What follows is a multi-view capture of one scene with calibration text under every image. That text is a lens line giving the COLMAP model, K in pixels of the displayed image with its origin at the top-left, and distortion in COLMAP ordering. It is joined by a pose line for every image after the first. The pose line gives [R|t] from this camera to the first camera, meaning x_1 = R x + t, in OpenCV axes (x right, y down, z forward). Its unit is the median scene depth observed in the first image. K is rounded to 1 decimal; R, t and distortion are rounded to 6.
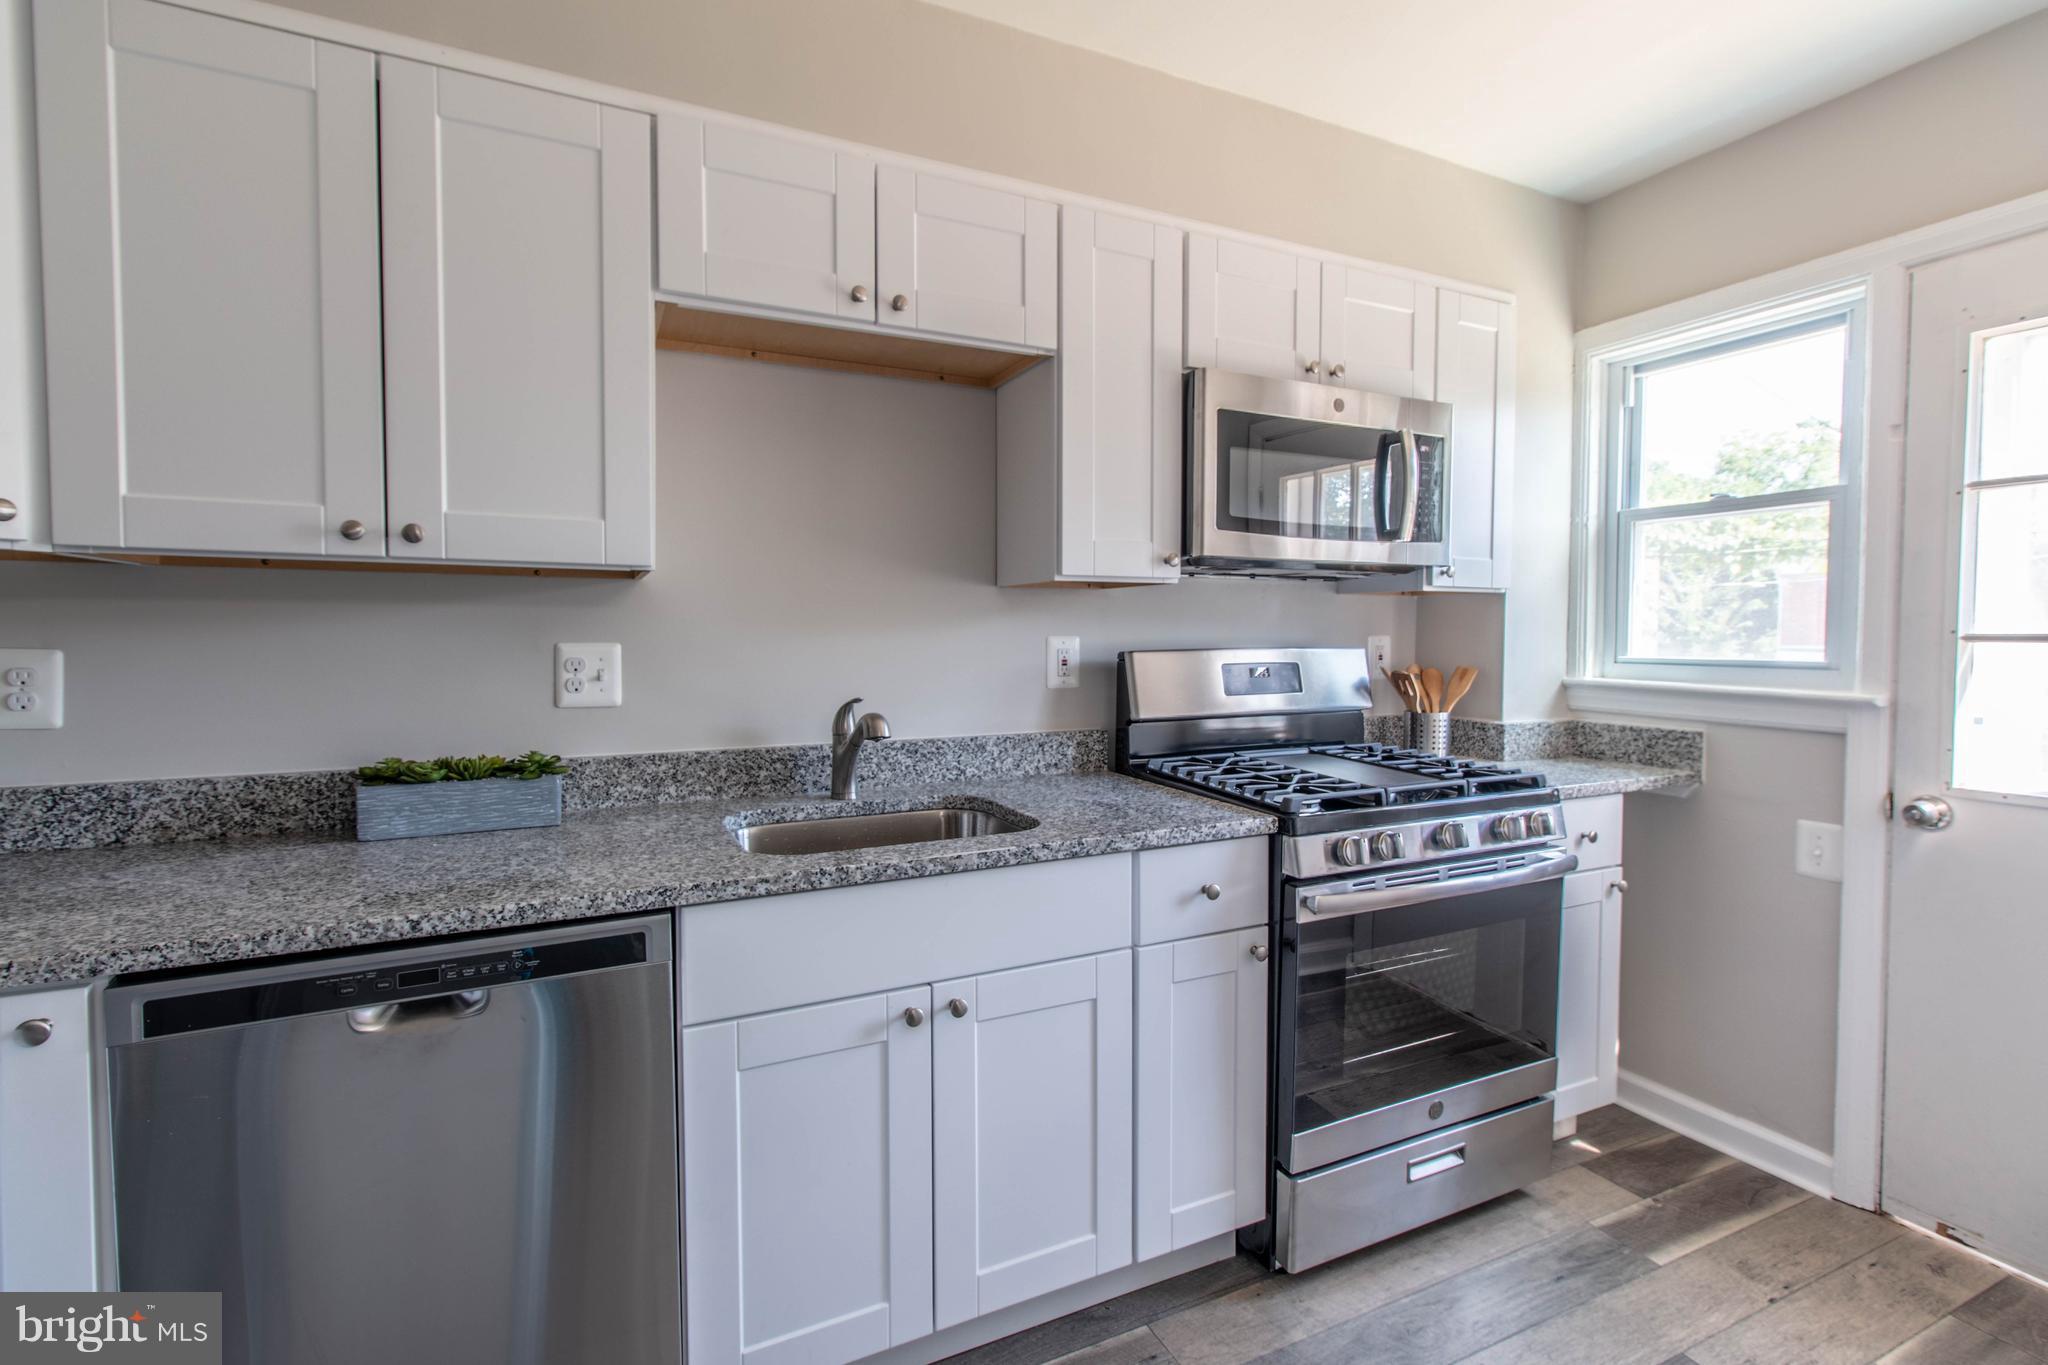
lens RADIAL K [[932.9, 0, 1024.4], [0, 932.9, 665.8], [0, 0, 1]] dist [0.002772, 0.001146]
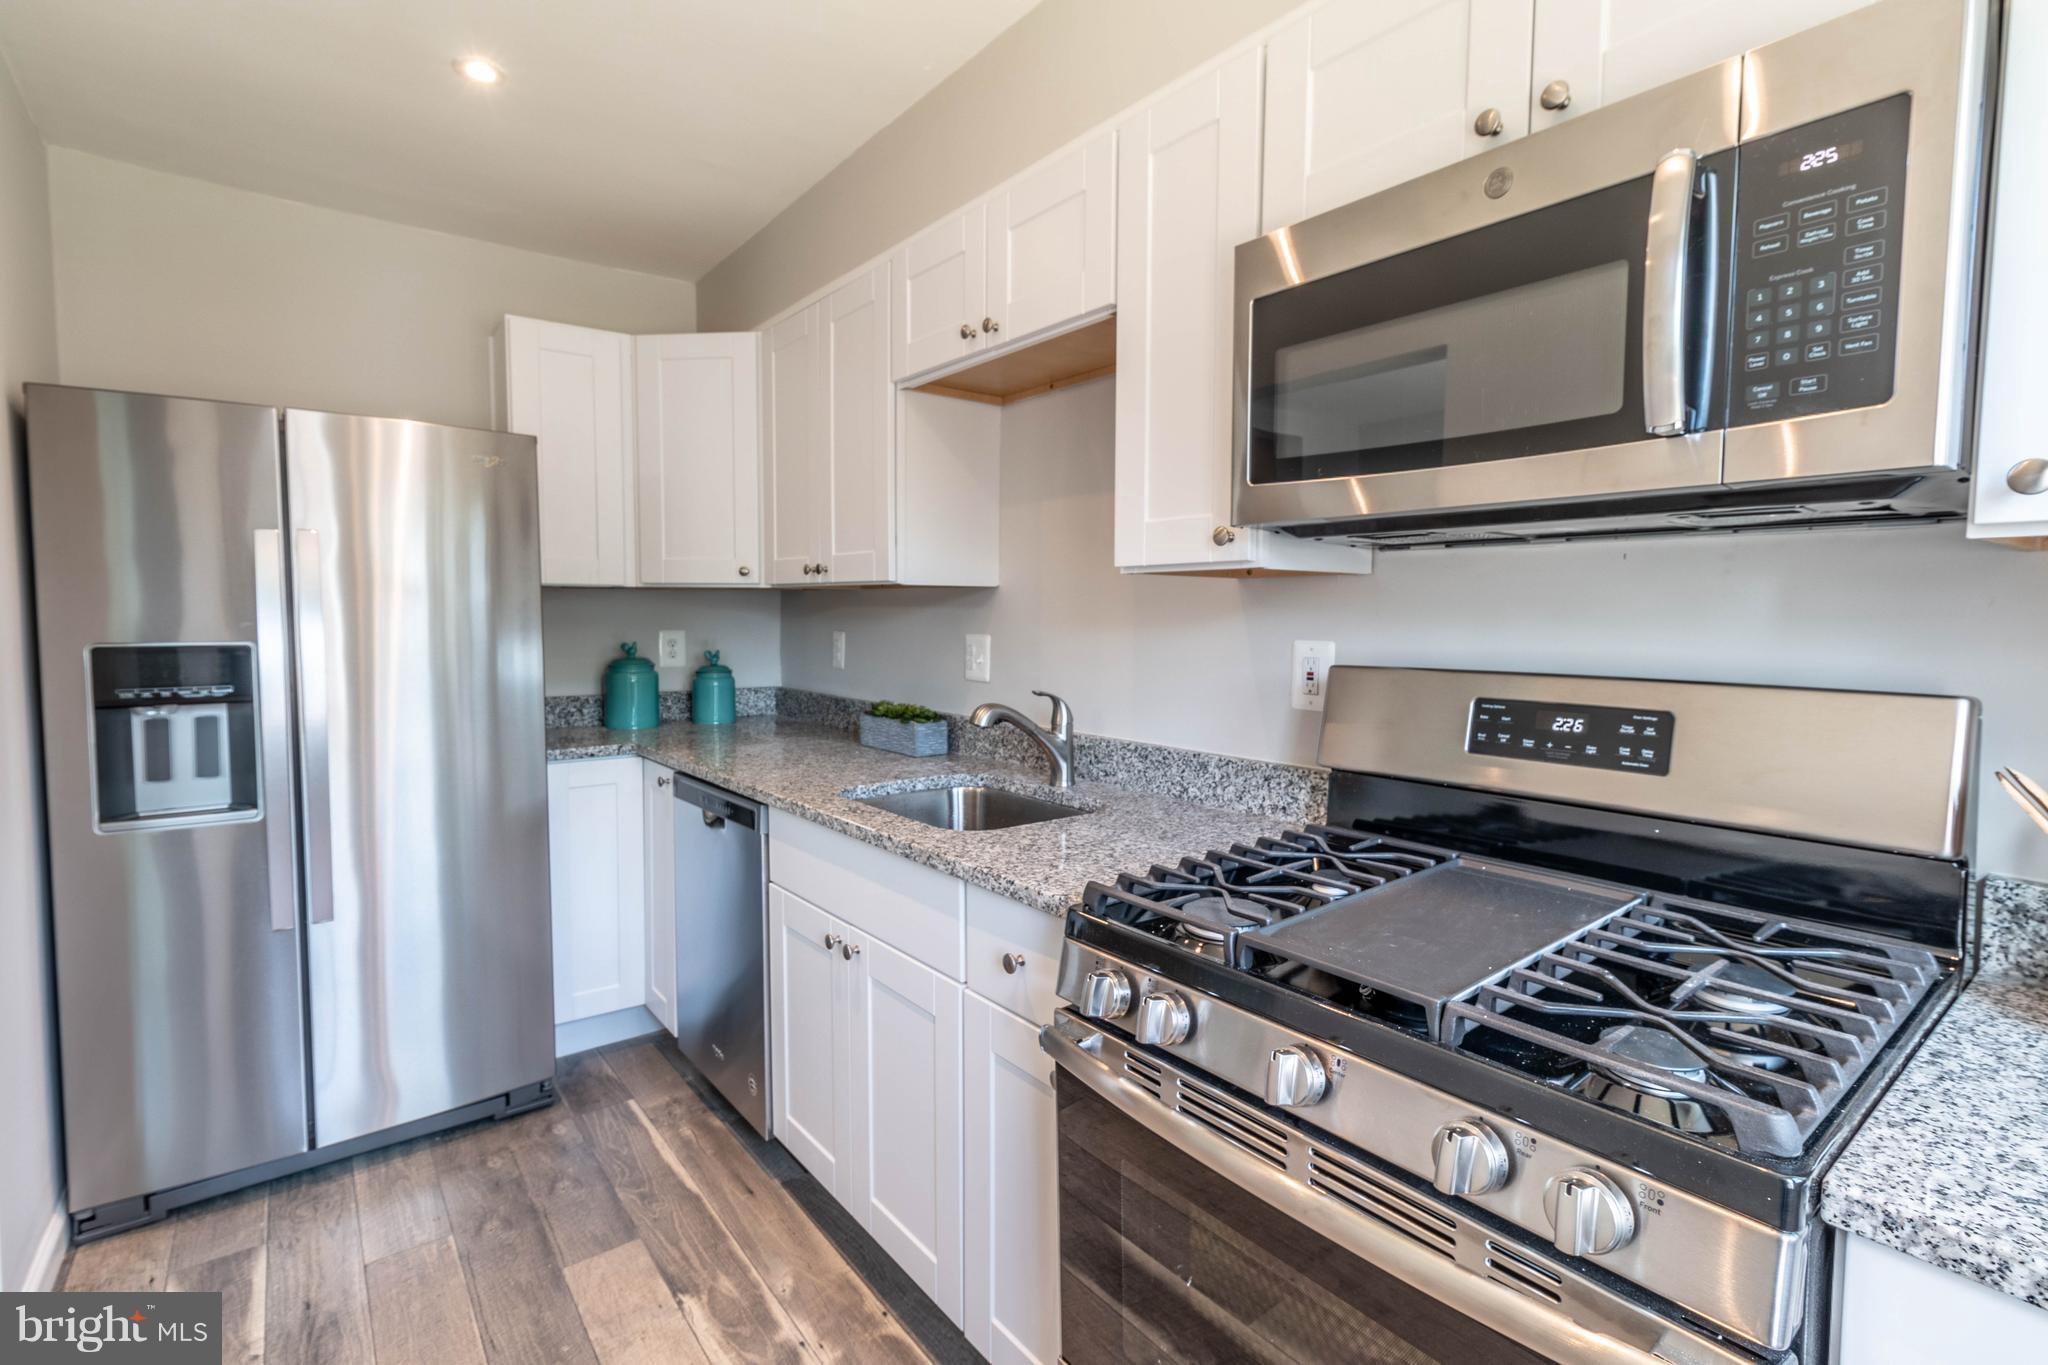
lens RADIAL K [[932.9, 0, 1024.4], [0, 932.9, 665.8], [0, 0, 1]] dist [0.002772, 0.001146]
pose [[0.230656, 0.055953, -0.971425, 0.771183], [-0.044568, 0.997905, 0.046896, -0.039775], [0.972014, 0.032478, 0.232666, 0.653689]]
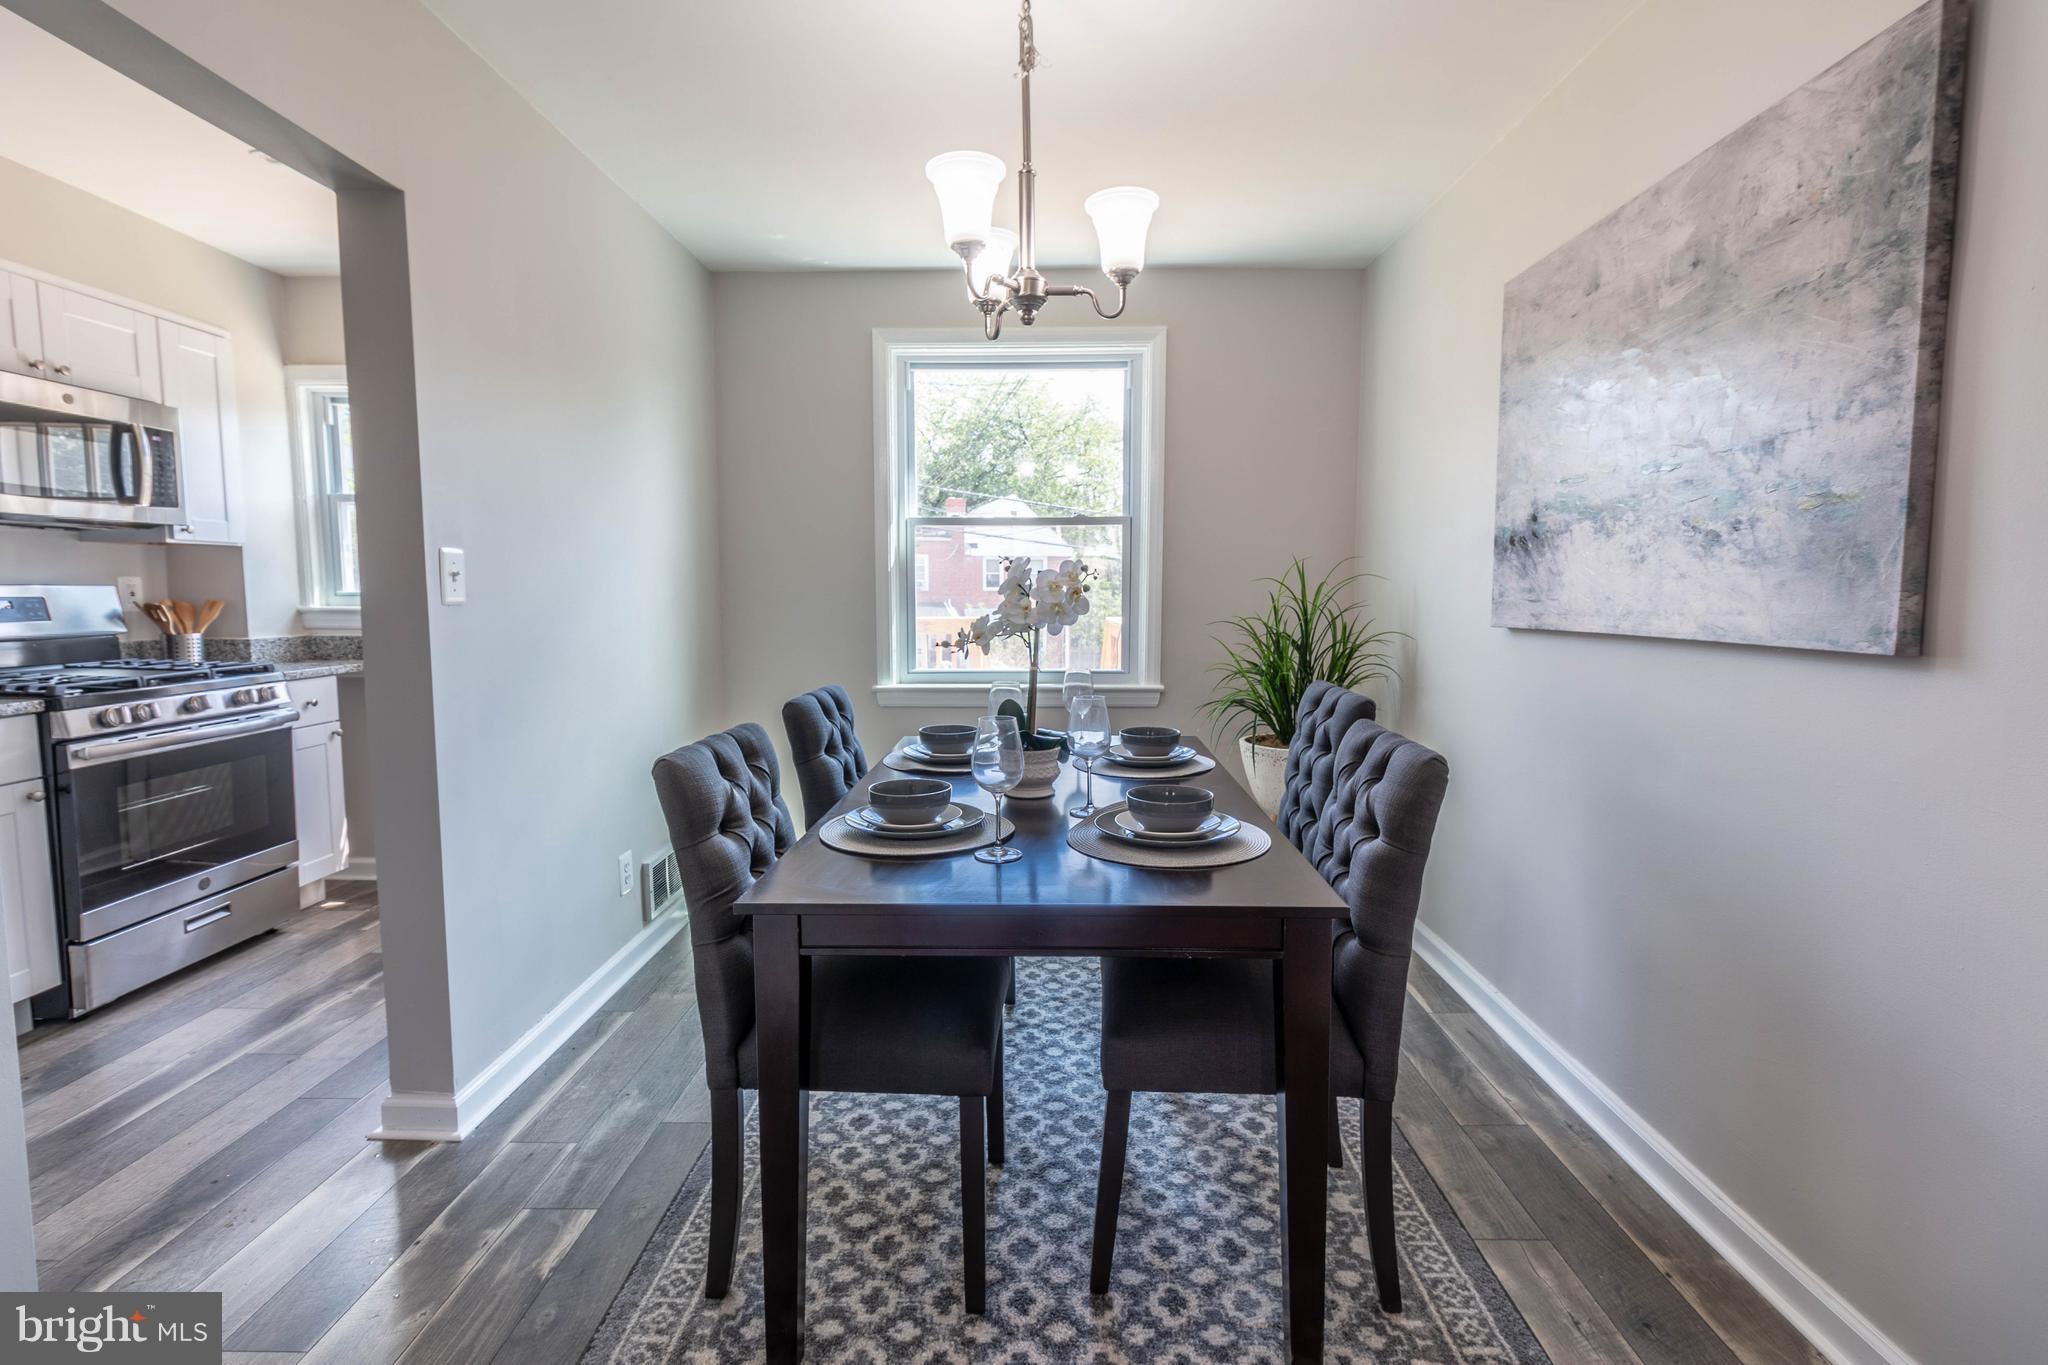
lens RADIAL K [[932.9, 0, 1024.4], [0, 932.9, 665.8], [0, 0, 1]] dist [0.002772, 0.001146]
pose [[0.440857, -0.078391, 0.894148, -0.271319], [0.033964, 0.996922, 0.070656, 0.047544], [-0.896935, -0.000780, 0.442162, -0.770408]]
